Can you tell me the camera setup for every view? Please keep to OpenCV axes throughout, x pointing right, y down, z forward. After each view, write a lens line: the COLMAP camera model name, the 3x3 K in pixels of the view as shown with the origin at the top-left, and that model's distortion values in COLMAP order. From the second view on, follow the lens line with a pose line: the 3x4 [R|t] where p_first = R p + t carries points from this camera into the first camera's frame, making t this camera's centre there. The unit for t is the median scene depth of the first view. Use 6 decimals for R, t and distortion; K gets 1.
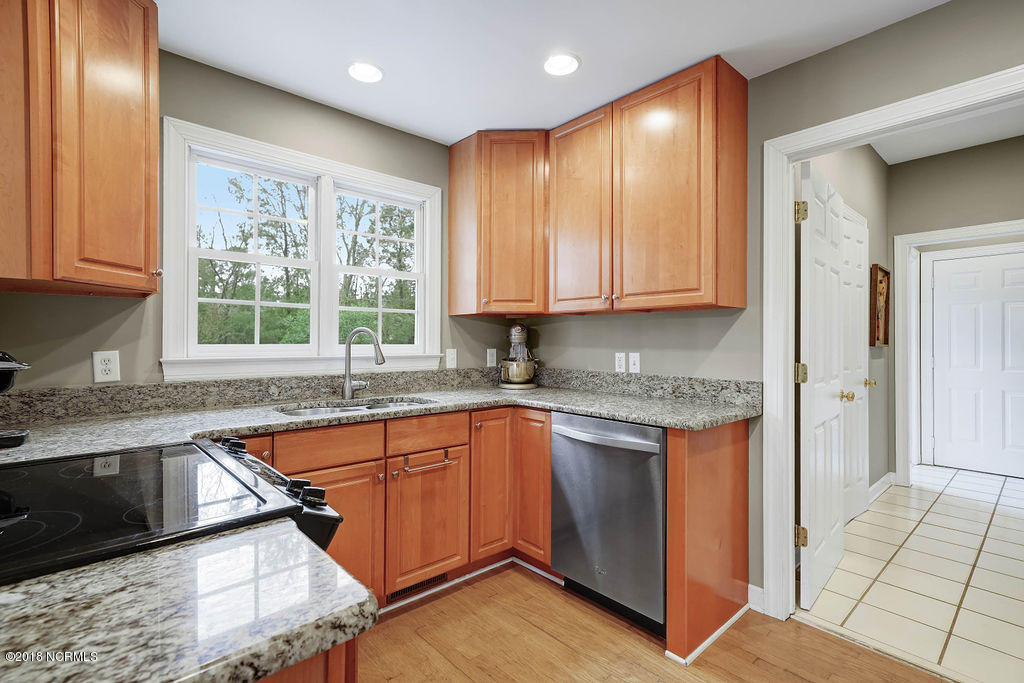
lens RADIAL K [[476.9, 0, 507.3], [0, 476.9, 340.2], [0, 0, 1]] dist [0.009542, -0.001094]
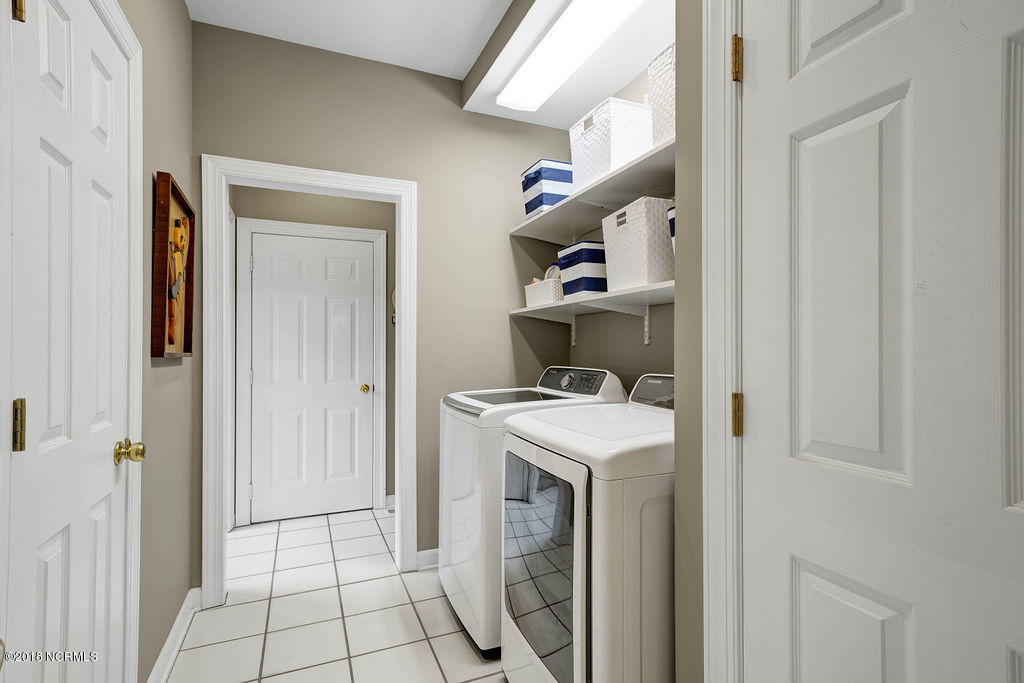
lens RADIAL K [[476.9, 0, 508.2], [0, 476.9, 346.2], [0, 0, 1]] dist [0.009542, -0.001094]
pose [[0.313039, 0.005114, 0.949726, 0.370535], [-0.003074, 0.999986, -0.004372, 0.003325], [-0.949735, -0.001551, 0.313051, 0.463614]]
